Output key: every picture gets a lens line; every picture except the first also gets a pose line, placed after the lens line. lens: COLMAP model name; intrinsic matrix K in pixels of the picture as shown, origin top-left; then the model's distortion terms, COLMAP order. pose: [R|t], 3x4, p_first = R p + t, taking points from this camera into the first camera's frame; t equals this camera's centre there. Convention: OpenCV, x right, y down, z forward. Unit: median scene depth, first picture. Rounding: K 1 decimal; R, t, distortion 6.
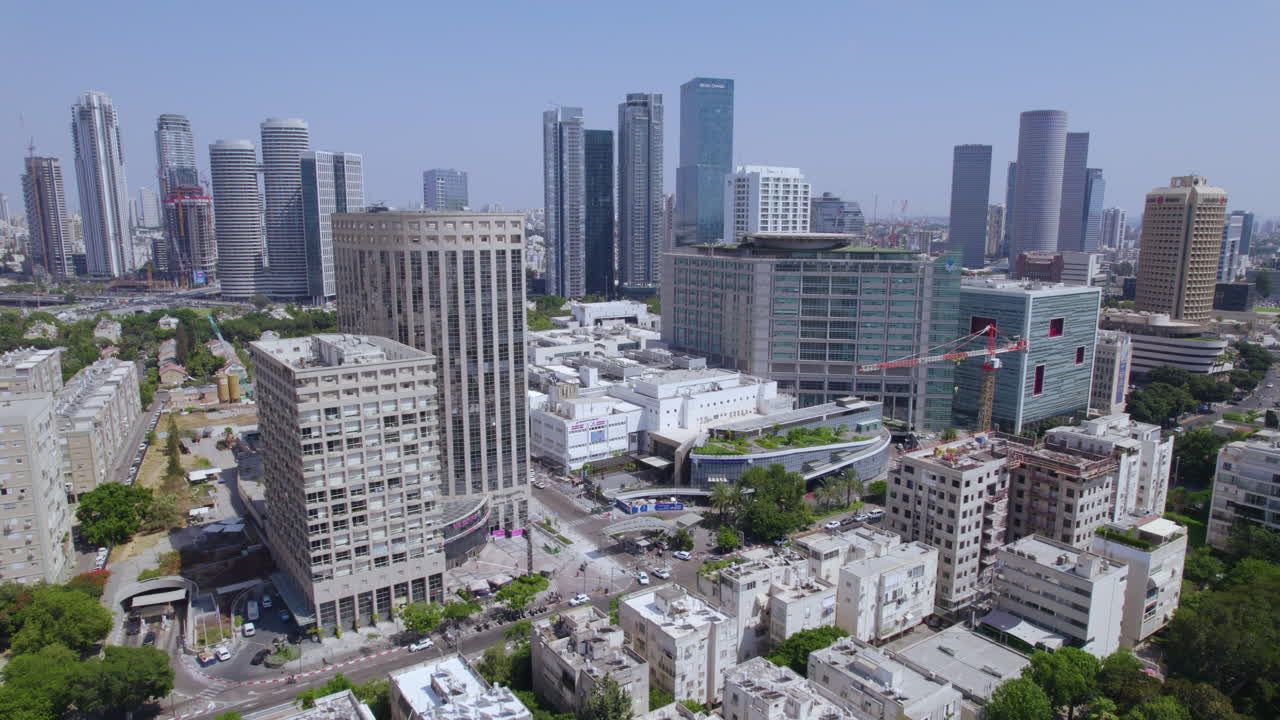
lens RADIAL K [[841.2, 0, 640.0], [0, 841.2, 360.0], [0, 0, 1]] dist [-0.024872, 0.002811]
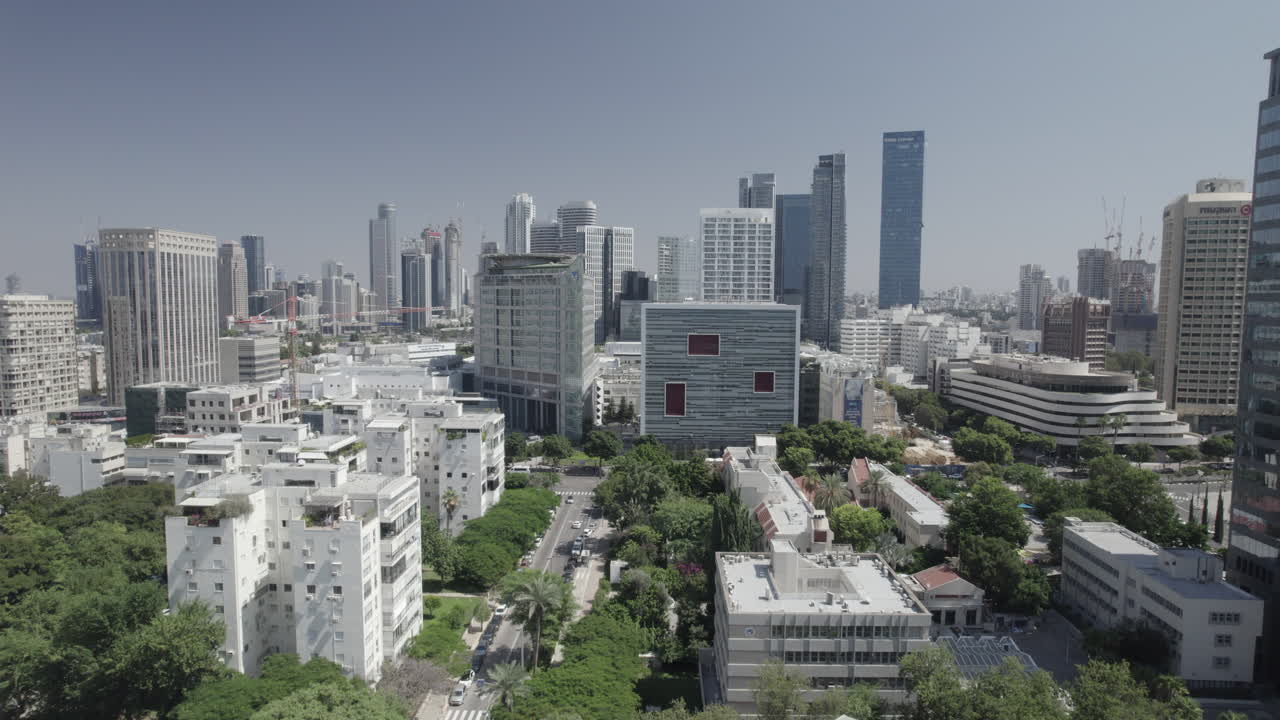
lens RADIAL K [[841.2, 0, 640.0], [0, 841.2, 360.0], [0, 0, 1]] dist [-0.024872, 0.002811]
pose [[0.790395, 0.051662, -0.610416, 0.679939], [-0.118081, 0.990600, -0.069058, 0.033588], [0.601110, 0.126662, 0.789065, 0.153668]]
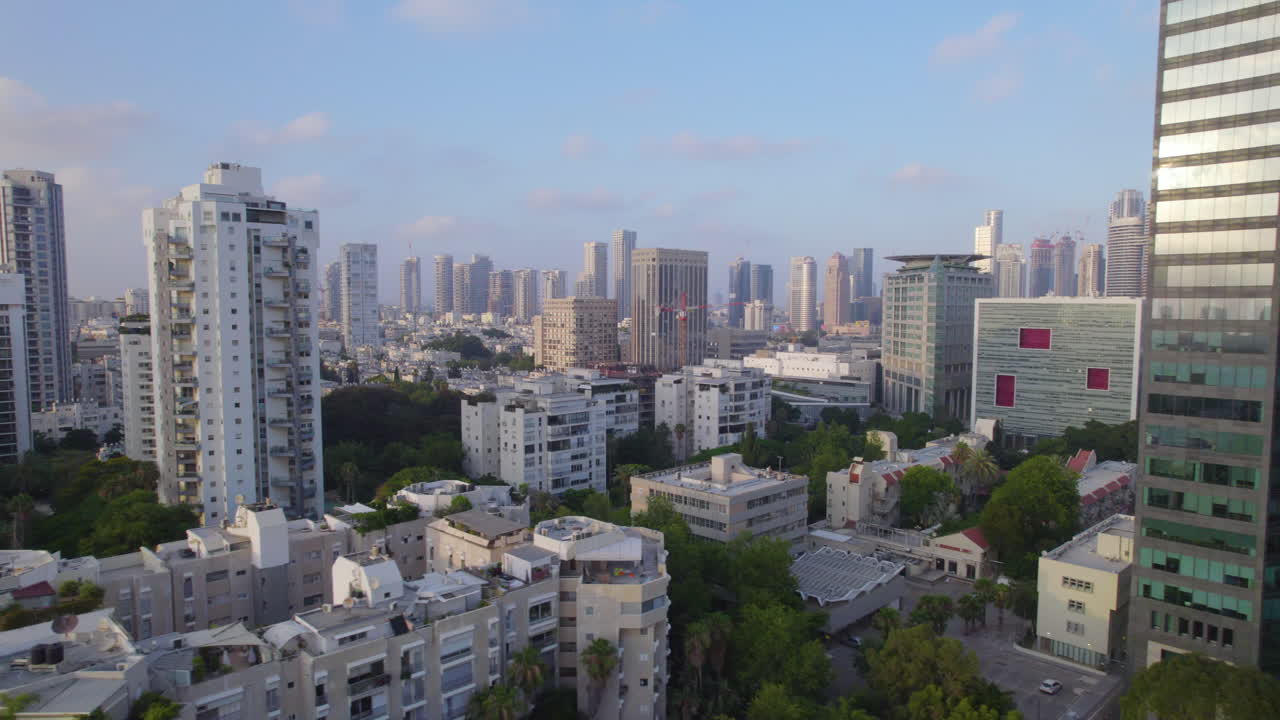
lens RADIAL K [[841.2, 0, 640.0], [0, 841.2, 360.0], [0, 0, 1]] dist [-0.024872, 0.002811]
pose [[0.160695, 0.071506, -0.984411, 0.902784], [-0.186134, 0.981672, 0.040922, 0.018957], [0.969294, 0.176656, 0.171059, 0.283387]]
